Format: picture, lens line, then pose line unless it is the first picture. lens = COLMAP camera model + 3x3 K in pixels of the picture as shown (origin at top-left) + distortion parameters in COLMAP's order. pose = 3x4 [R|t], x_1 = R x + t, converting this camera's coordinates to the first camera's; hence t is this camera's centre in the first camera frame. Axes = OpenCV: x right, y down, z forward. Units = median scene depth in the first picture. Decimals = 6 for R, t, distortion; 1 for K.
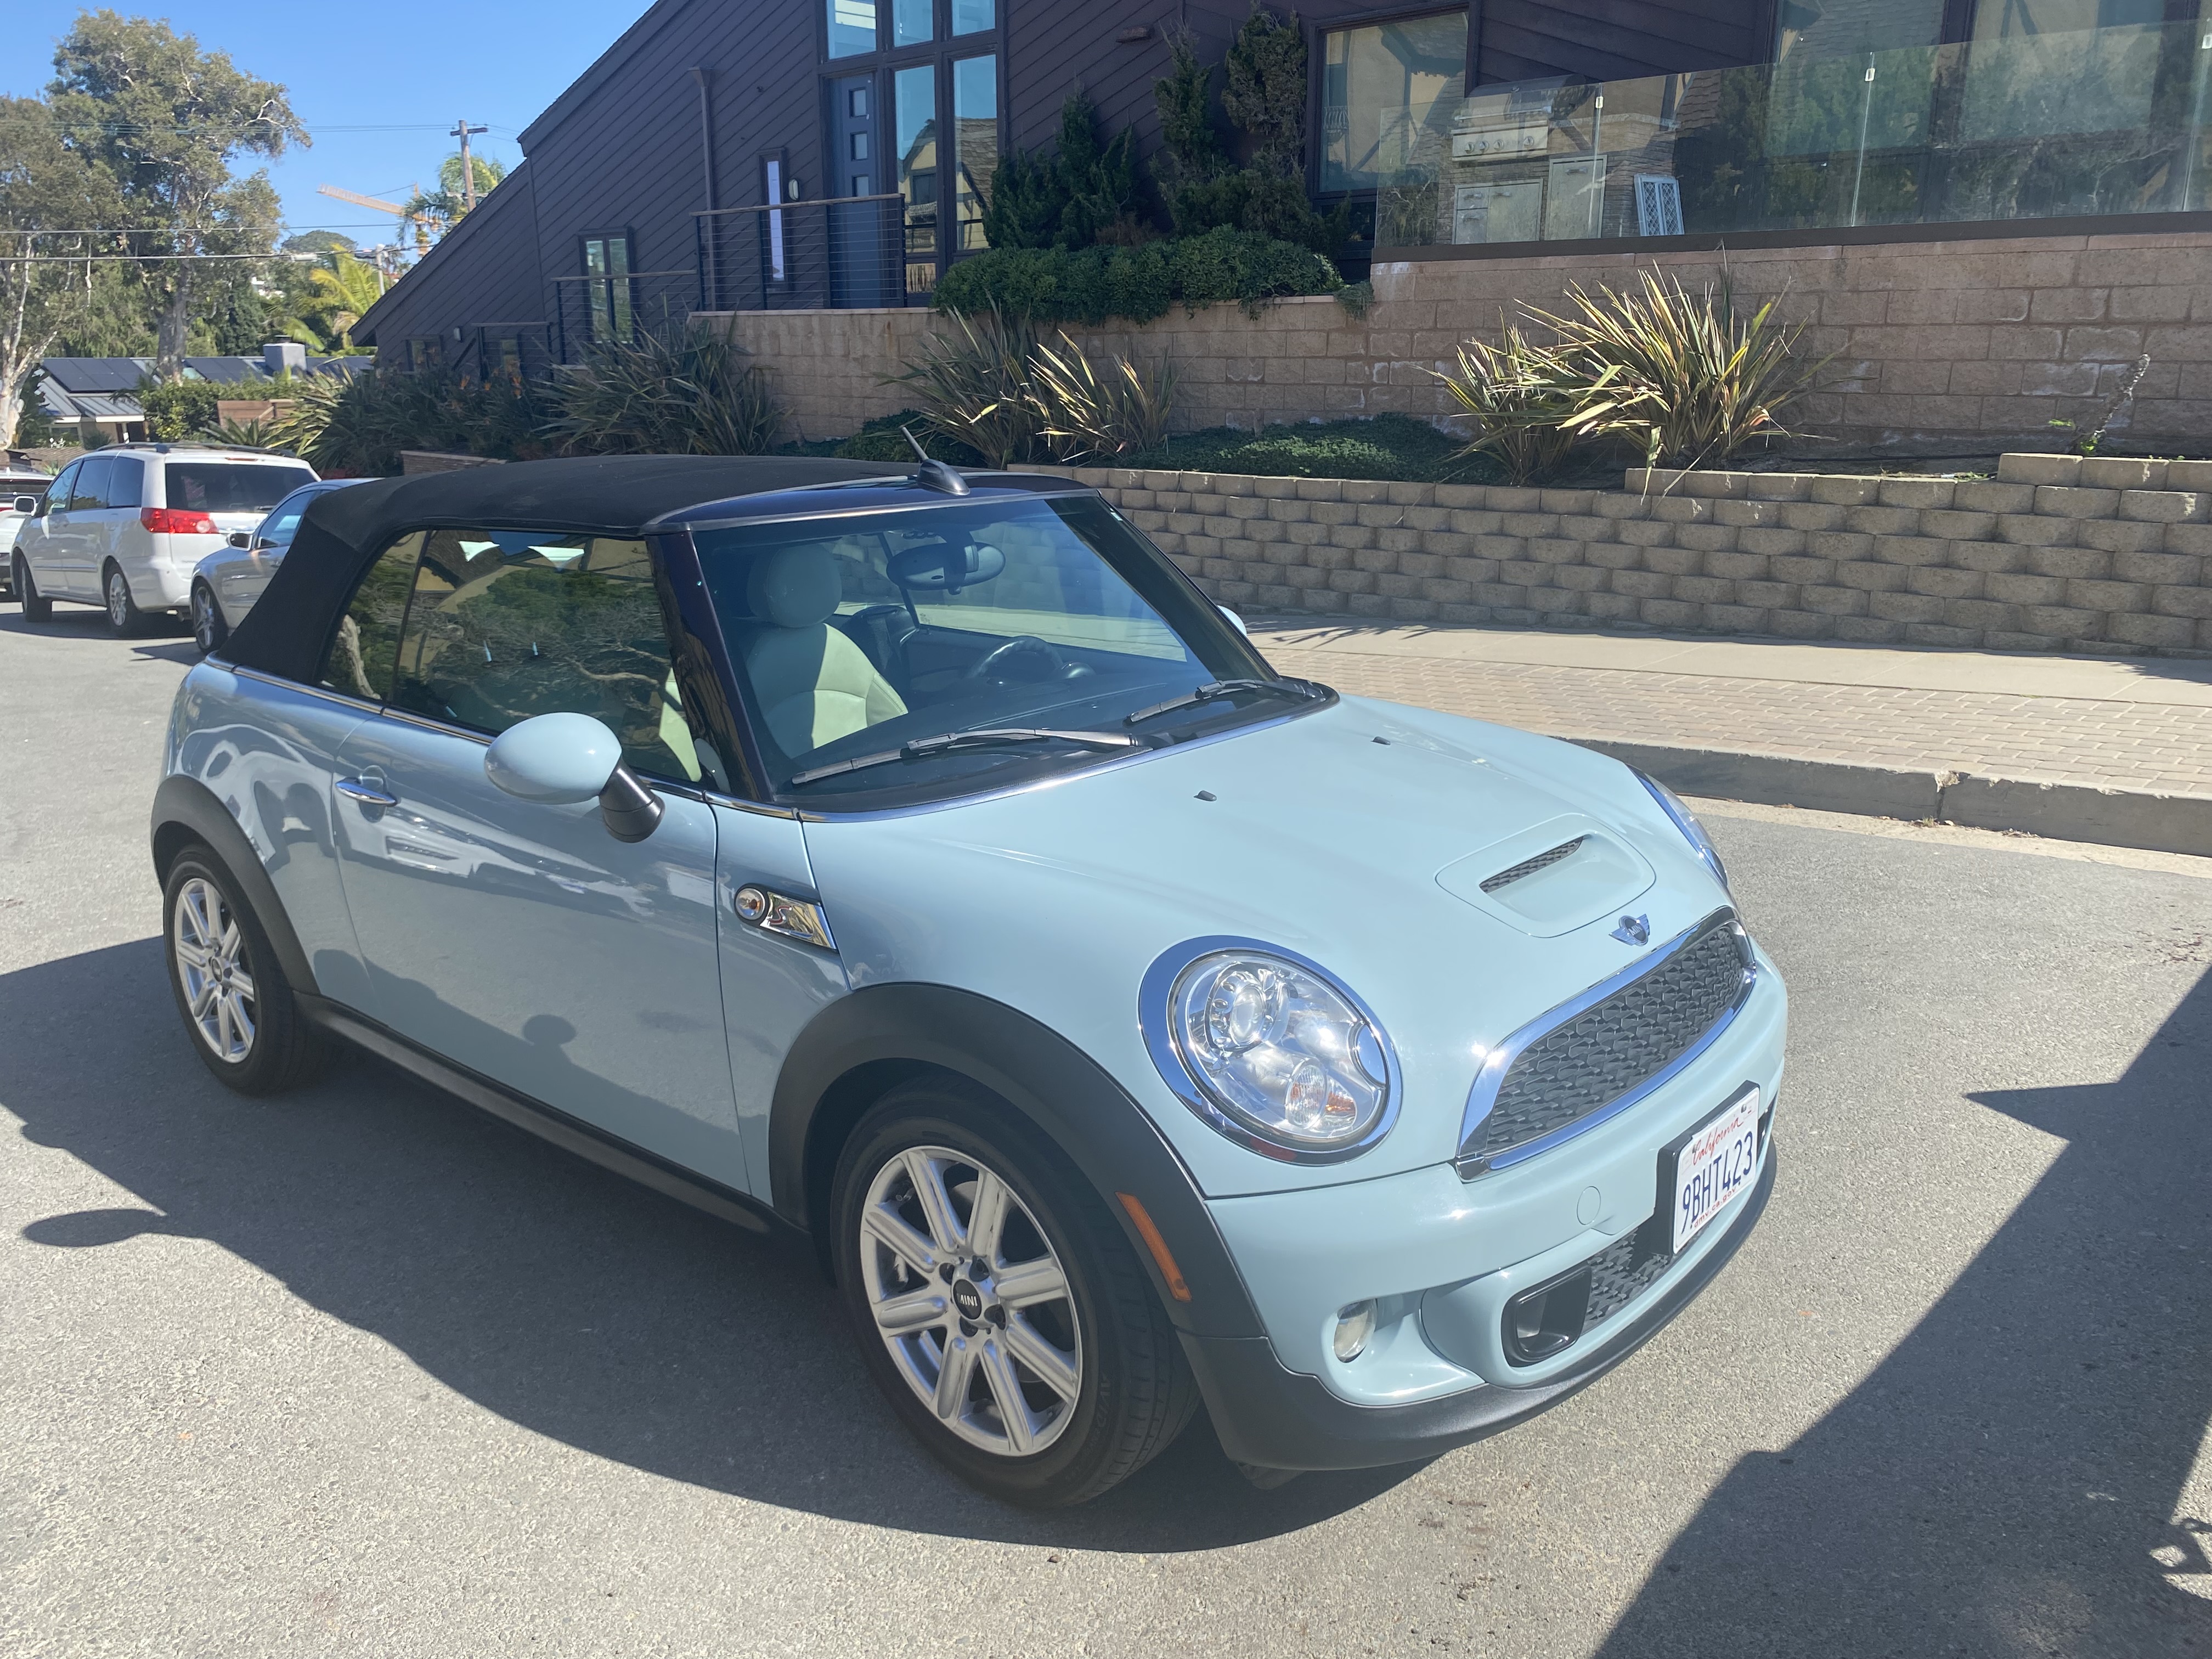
lens RADIAL K [[1721.4, 0, 1104.5], [0, 1721.4, 848.0], [0, 0, 1]] dist [0.007597, -0.005132]
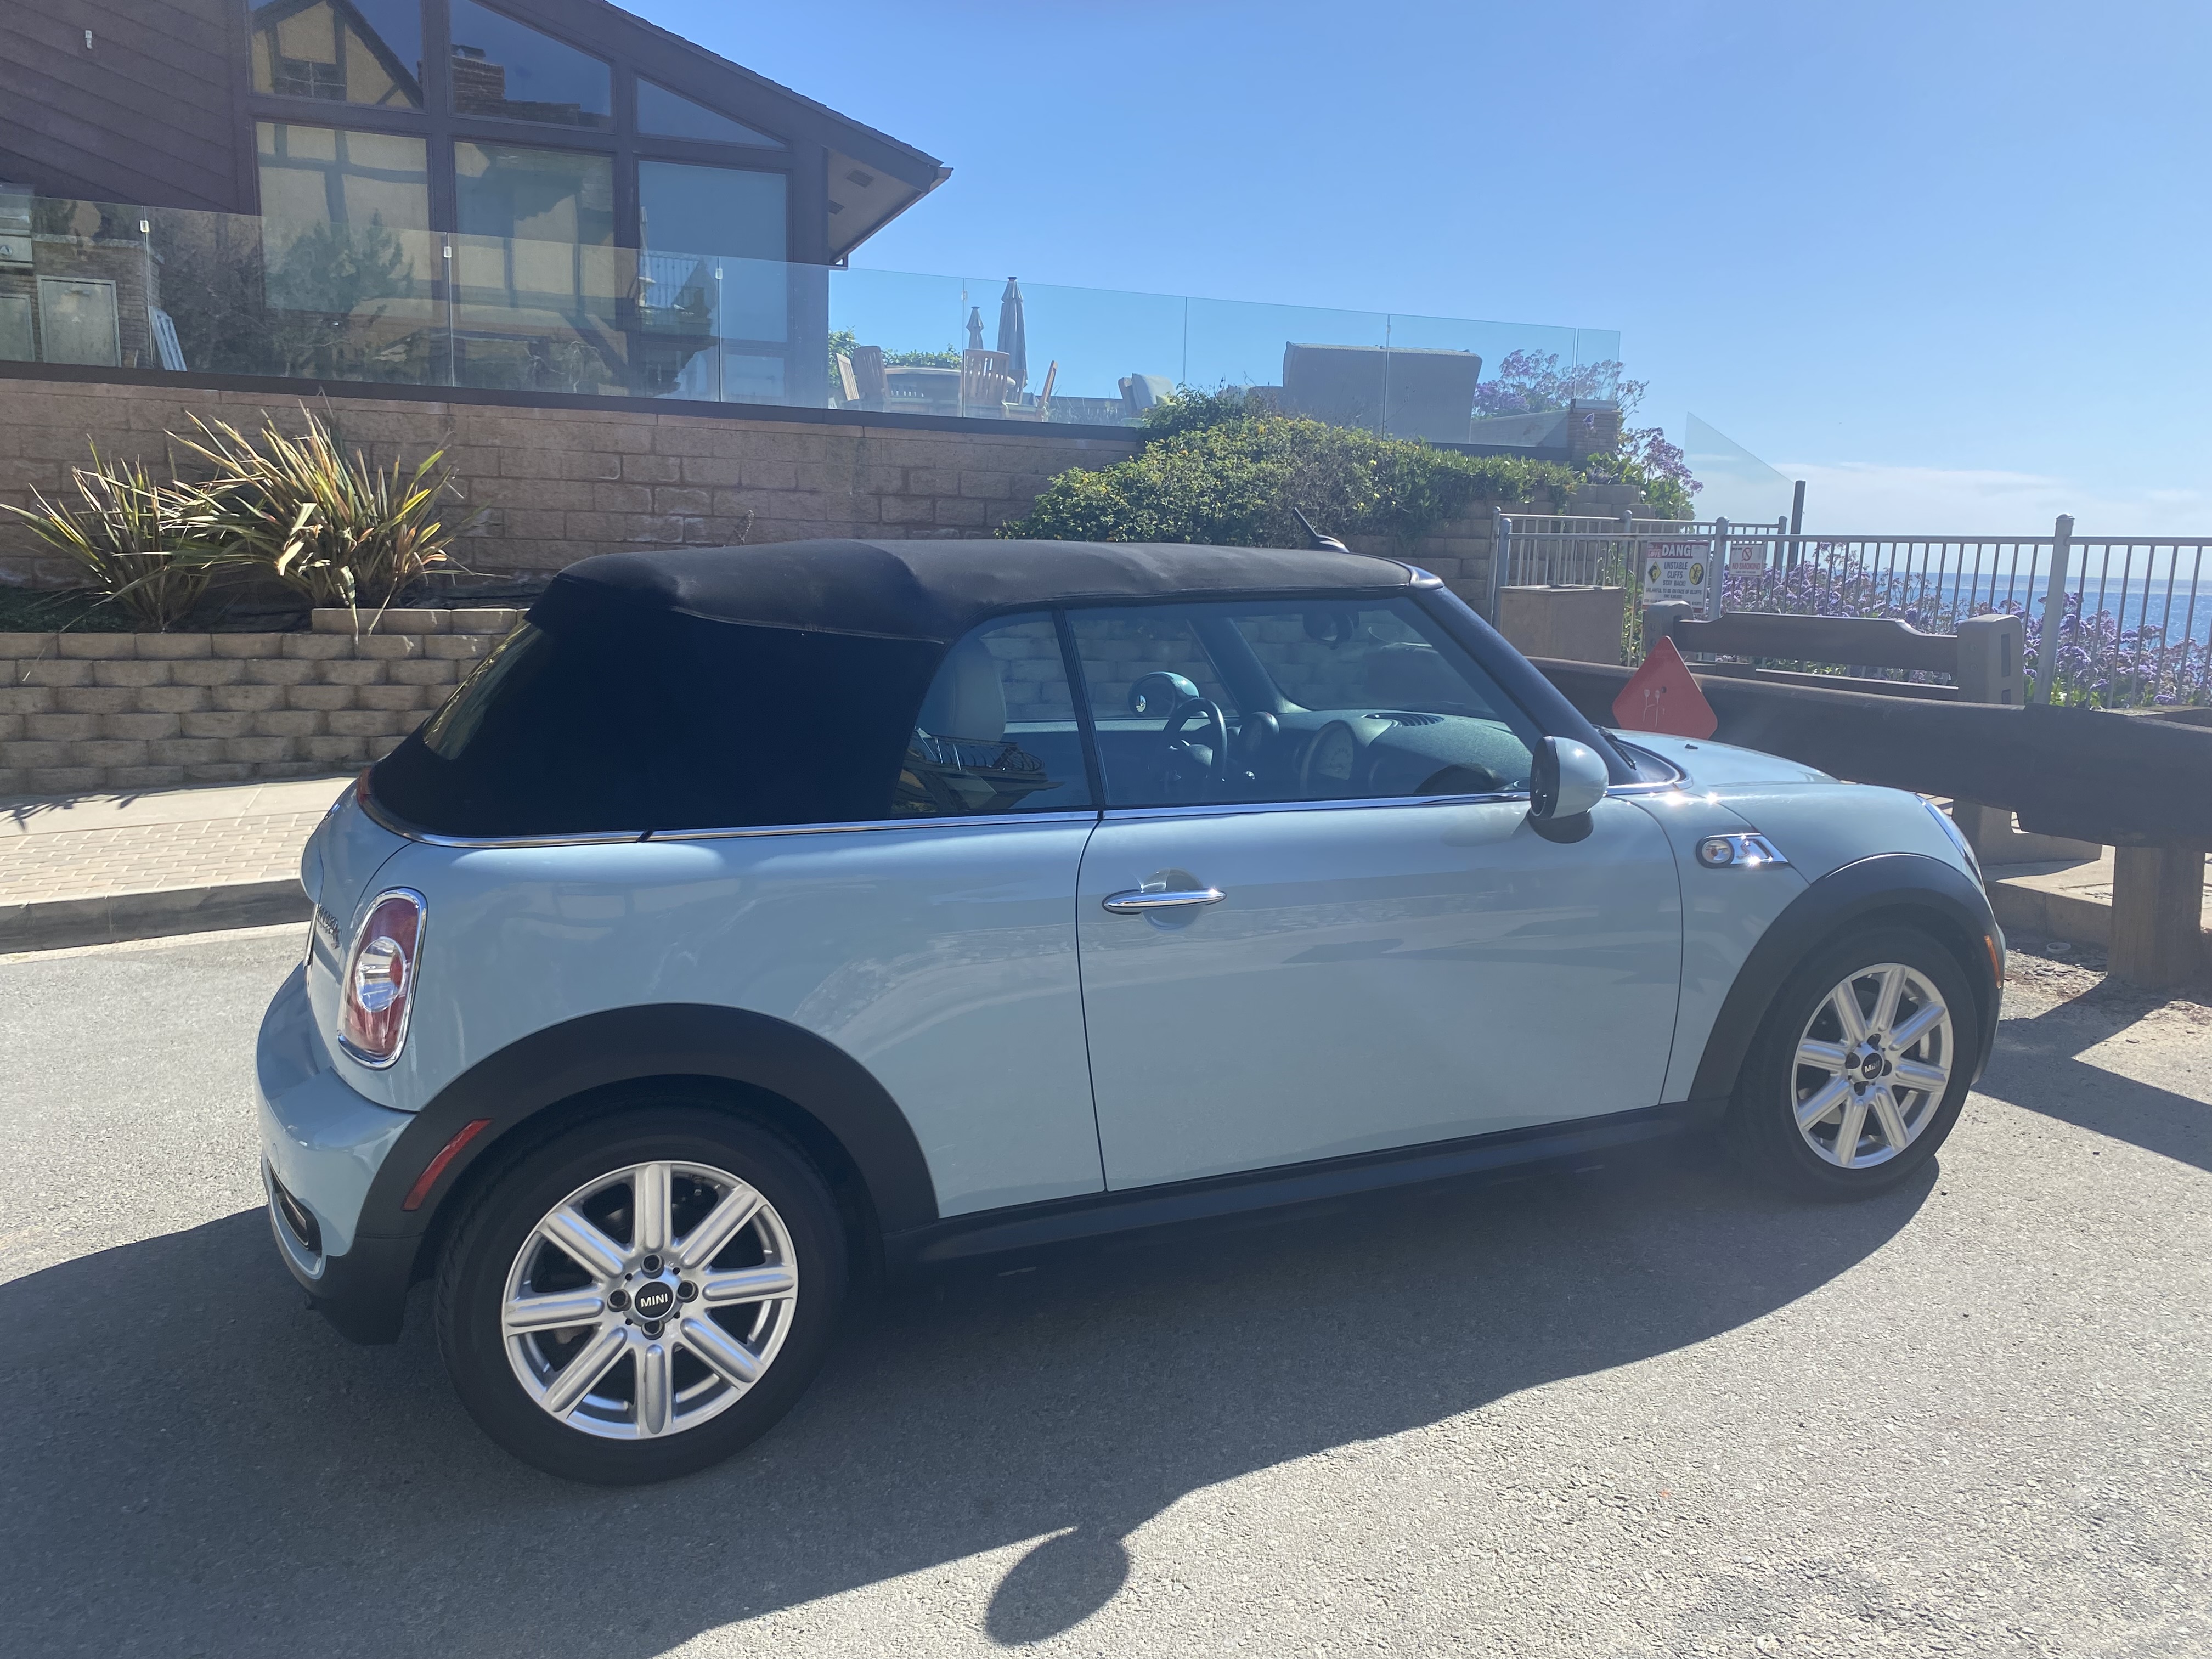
lens RADIAL K [[1721.4, 0, 1099.7], [0, 1721.4, 826.2], [0, 0, 1]] dist [0.007597, -0.005132]
pose [[0.436222, -0.127007, 0.890831, -0.401679], [0.224842, 0.973971, 0.028760, -0.031913], [-0.871296, 0.187751, 0.453424, 0.213125]]
